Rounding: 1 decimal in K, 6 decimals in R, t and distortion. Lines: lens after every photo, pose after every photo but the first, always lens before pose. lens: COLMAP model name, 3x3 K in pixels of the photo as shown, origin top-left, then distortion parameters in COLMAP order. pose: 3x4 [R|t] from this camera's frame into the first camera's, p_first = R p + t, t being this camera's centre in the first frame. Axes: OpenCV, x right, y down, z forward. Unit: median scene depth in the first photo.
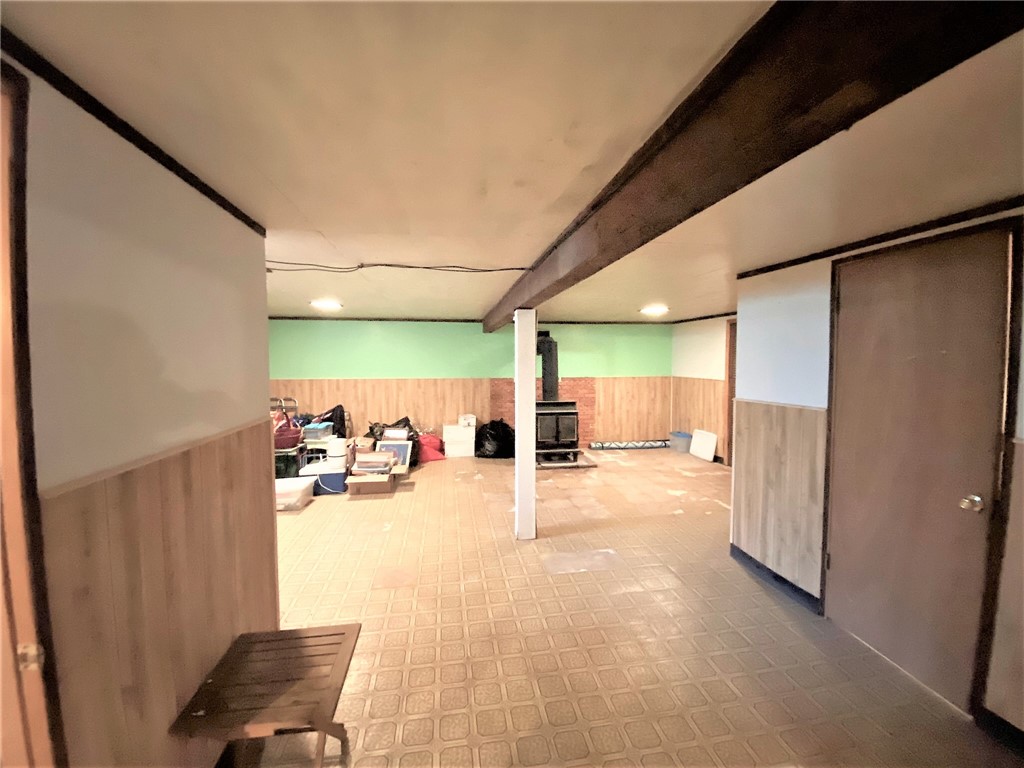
lens RADIAL K [[436.7, 0, 512.0], [0, 436.7, 384.0], [0, 0, 1]] dist [0.030614, -0.027901]
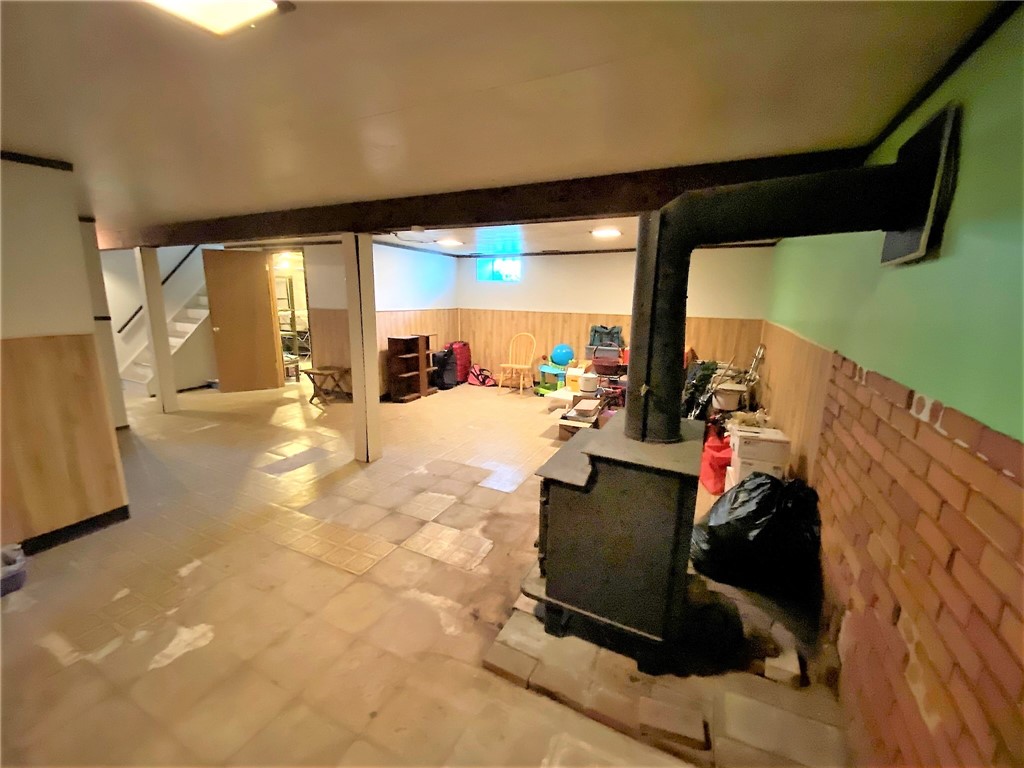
lens RADIAL K [[436.7, 0, 512.0], [0, 436.7, 384.0], [0, 0, 1]] dist [0.030614, -0.027901]
pose [[-0.608843, 0.155434, -0.777914, 0.483335], [-0.059056, 0.969015, 0.239839, -0.074954], [0.791090, 0.191965, -0.580798, 1.461820]]
